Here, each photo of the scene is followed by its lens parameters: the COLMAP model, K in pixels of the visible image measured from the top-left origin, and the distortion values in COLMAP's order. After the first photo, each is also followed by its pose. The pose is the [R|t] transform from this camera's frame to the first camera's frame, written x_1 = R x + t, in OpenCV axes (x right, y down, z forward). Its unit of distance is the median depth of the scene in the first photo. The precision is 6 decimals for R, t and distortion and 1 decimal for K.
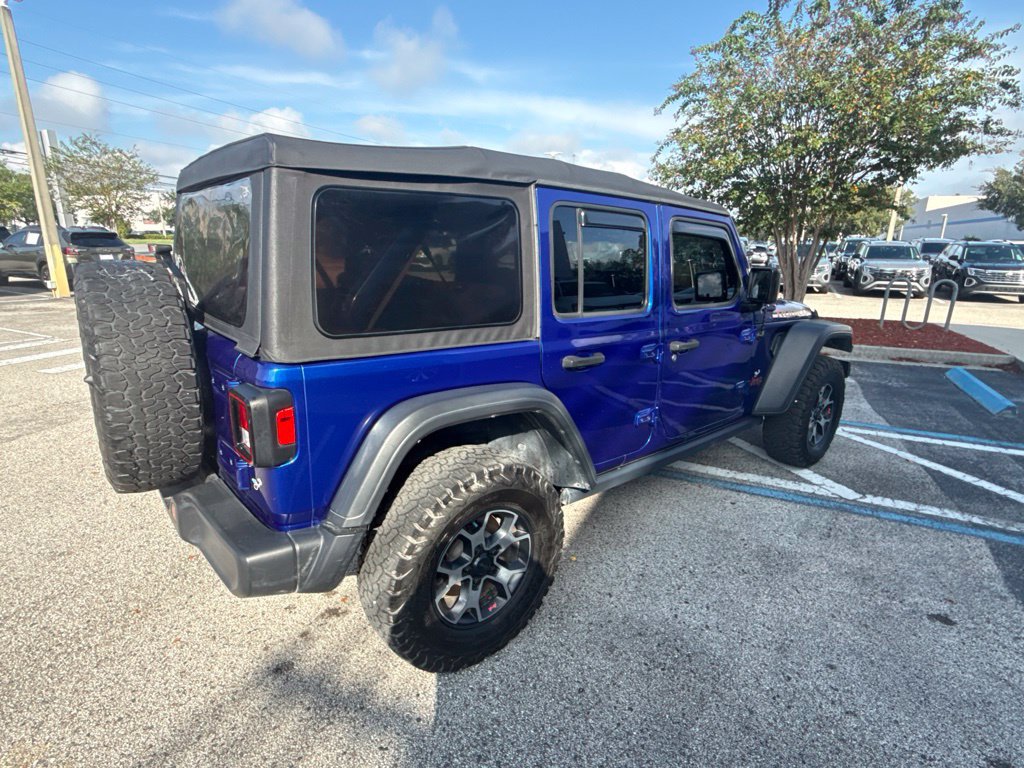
lens RADIAL K [[537.2, 0, 511.6], [0, 537.2, 382.2], [0, 0, 1]] dist [0.001642, -0.001898]
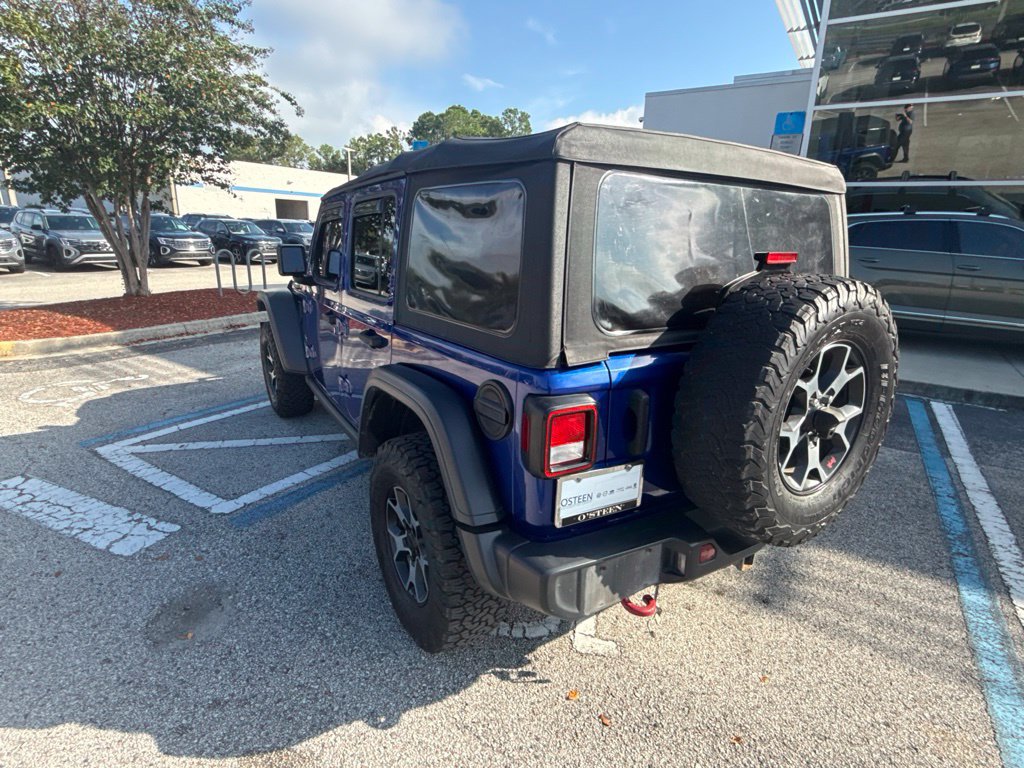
lens RADIAL K [[537.2, 0, 509.1], [0, 537.2, 382.0], [0, 0, 1]] dist [0.001642, -0.001898]
pose [[0.132913, -0.283067, 0.949846, -1.069641], [0.227940, 0.941390, 0.248651, -0.253023], [-0.964561, 0.183459, 0.189646, 0.870911]]
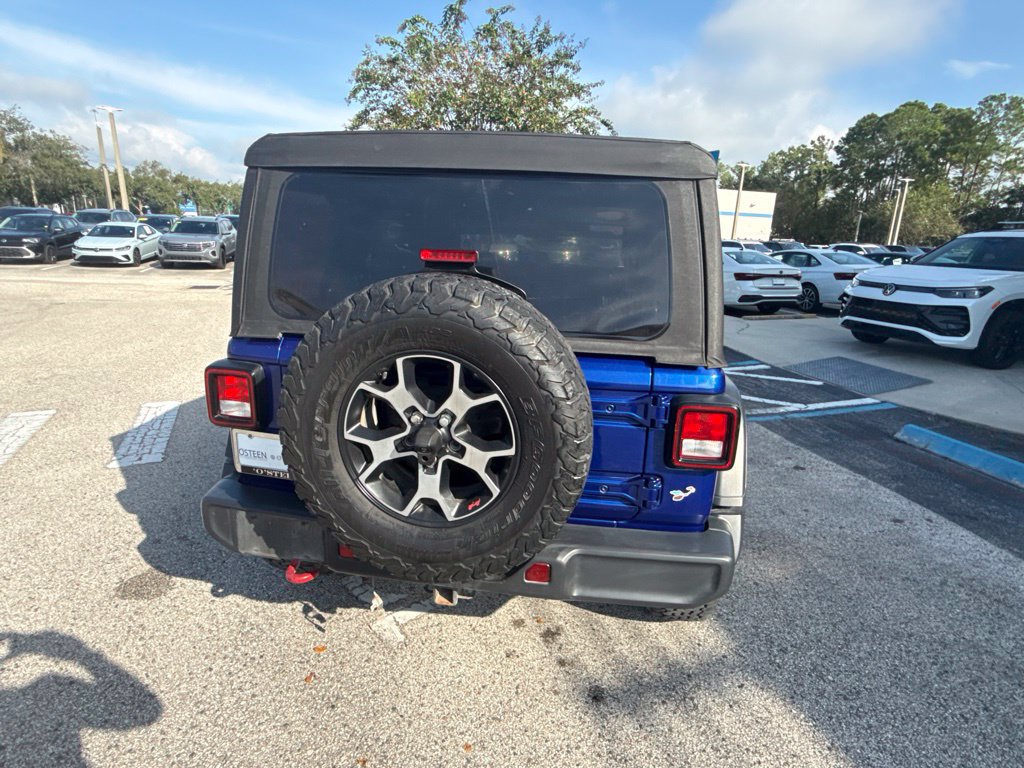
lens RADIAL K [[537.2, 0, 514.4], [0, 537.2, 383.8], [0, 0, 1]] dist [0.001642, -0.001898]
pose [[0.742898, -0.170702, 0.647274, -0.750570], [0.149084, 0.984845, 0.088619, -0.084250], [-0.652592, 0.030663, 0.757089, 0.250900]]
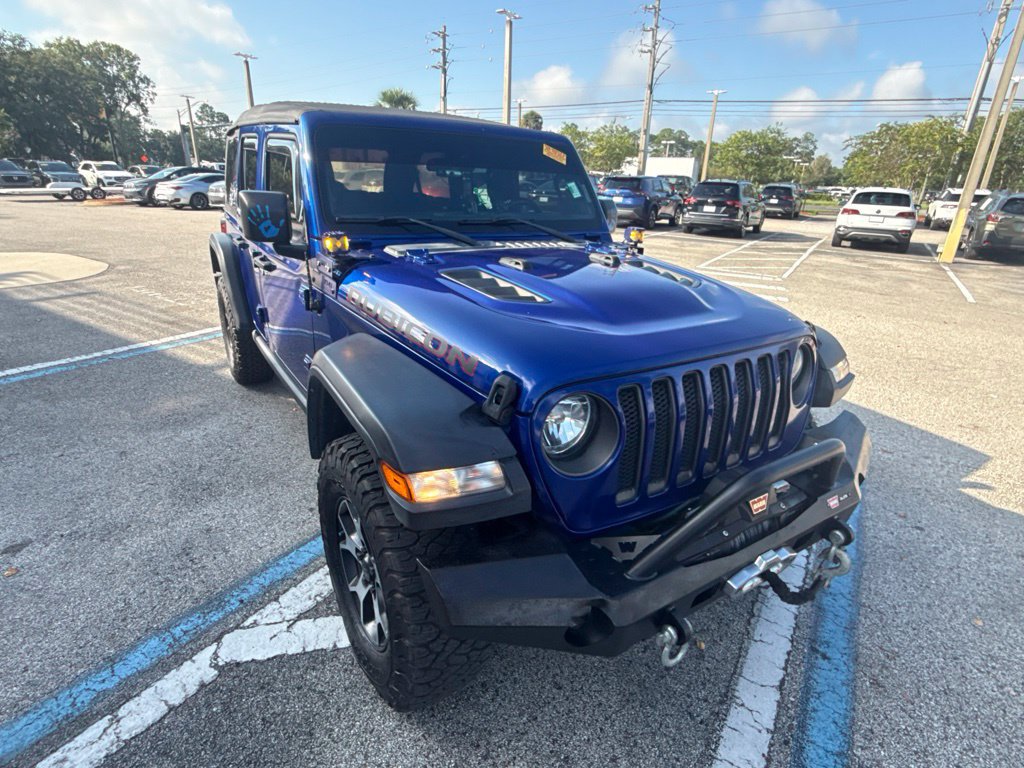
lens RADIAL K [[537.2, 0, 510.6], [0, 537.2, 386.0], [0, 0, 1]] dist [0.001642, -0.001898]
pose [[-0.123631, 0.338088, -0.932959, 1.239468], [-0.293898, 0.885516, 0.359842, -0.352952], [0.947808, 0.318682, -0.010114, 1.459396]]
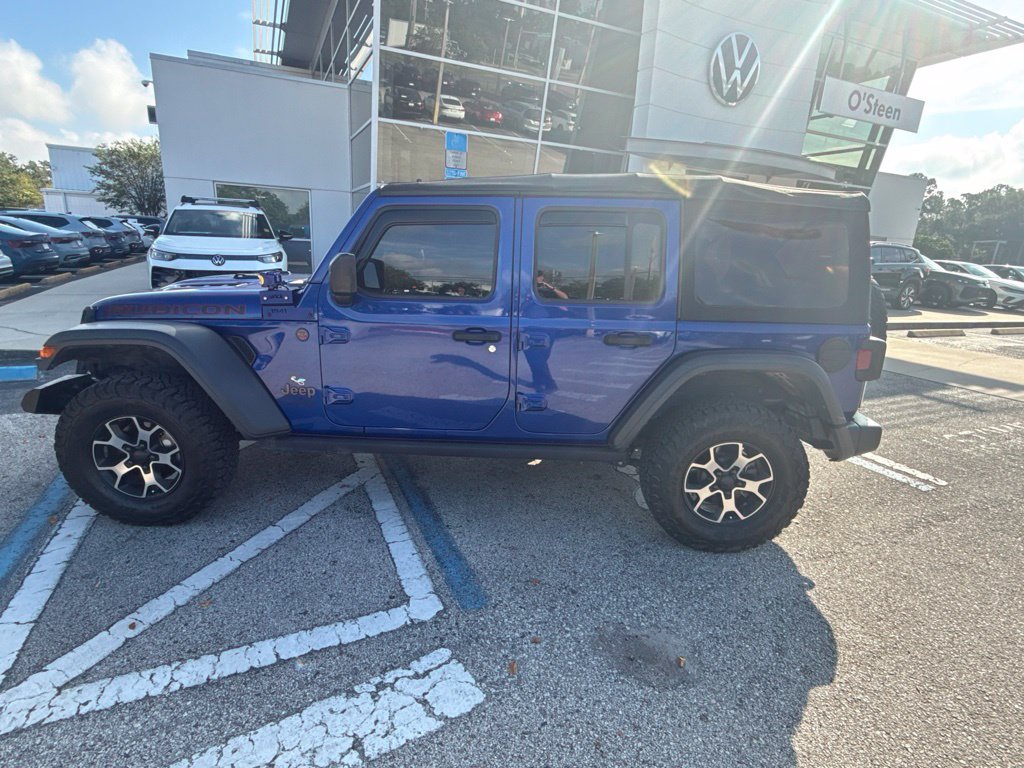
lens RADIAL K [[537.2, 0, 510.7], [0, 537.2, 384.2], [0, 0, 1]] dist [0.001642, -0.001898]
pose [[-0.760928, -0.219680, 0.610516, -0.703676], [0.107023, 0.885555, 0.452037, -0.530641], [-0.639949, 0.409307, -0.650333, 1.991646]]
